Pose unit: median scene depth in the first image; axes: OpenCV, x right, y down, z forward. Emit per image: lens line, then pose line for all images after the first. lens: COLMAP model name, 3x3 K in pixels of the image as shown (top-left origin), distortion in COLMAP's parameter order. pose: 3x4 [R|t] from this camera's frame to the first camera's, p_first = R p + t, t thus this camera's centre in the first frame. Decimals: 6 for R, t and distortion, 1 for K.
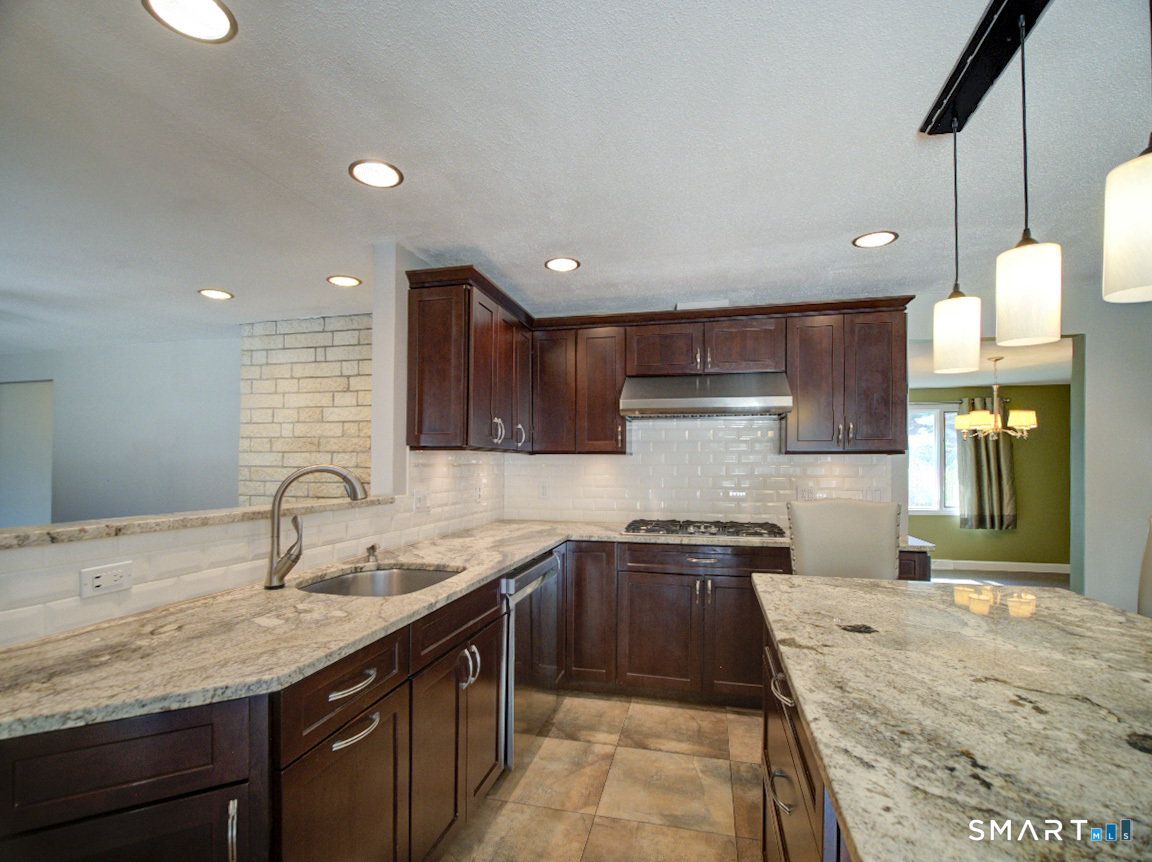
lens RADIAL K [[524.1, 0, 577.6], [0, 524.1, 456.2], [0, 0, 1]] dist [-0.025140, -0.000044]
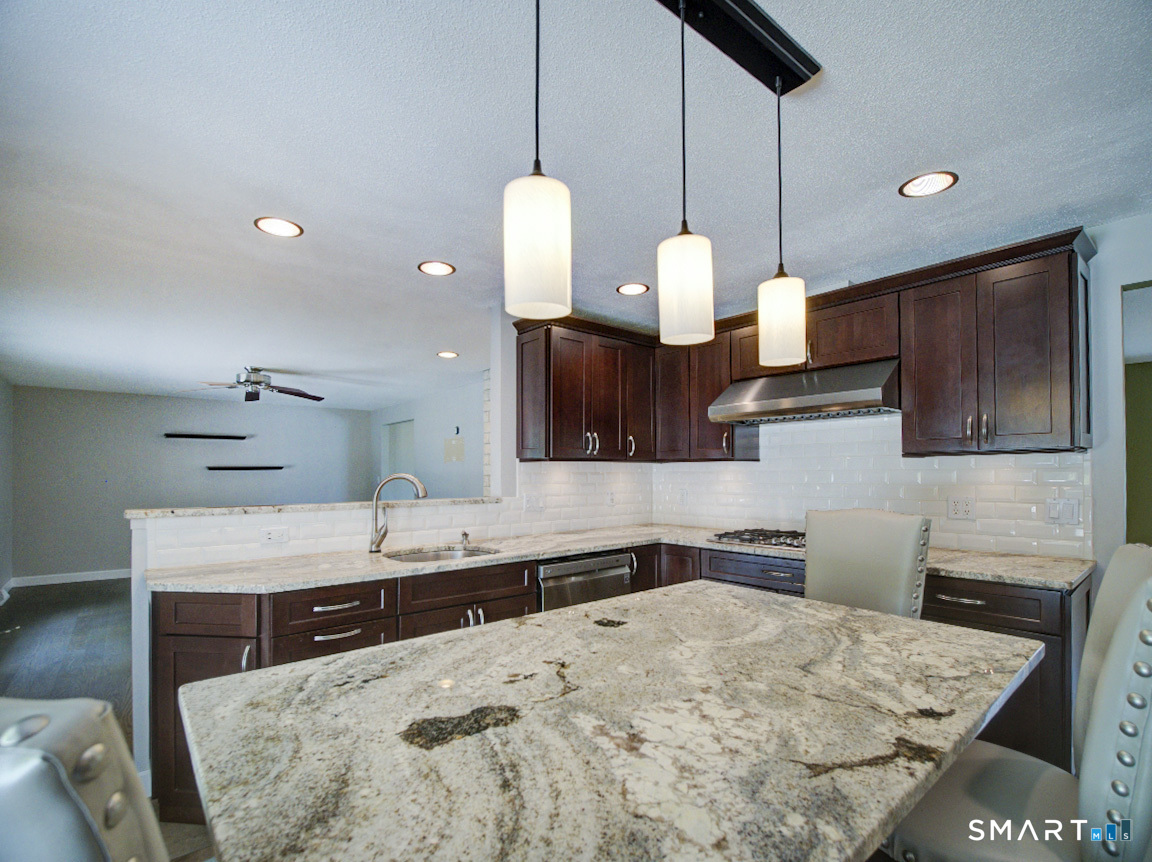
lens RADIAL K [[524.1, 0, 577.6], [0, 524.1, 456.2], [0, 0, 1]] dist [-0.025140, -0.000044]
pose [[0.816572, -0.027579, -0.576584, 0.527837], [0.017922, 0.999588, -0.022431, 0.005830], [0.576965, 0.007984, 0.816730, 0.039571]]
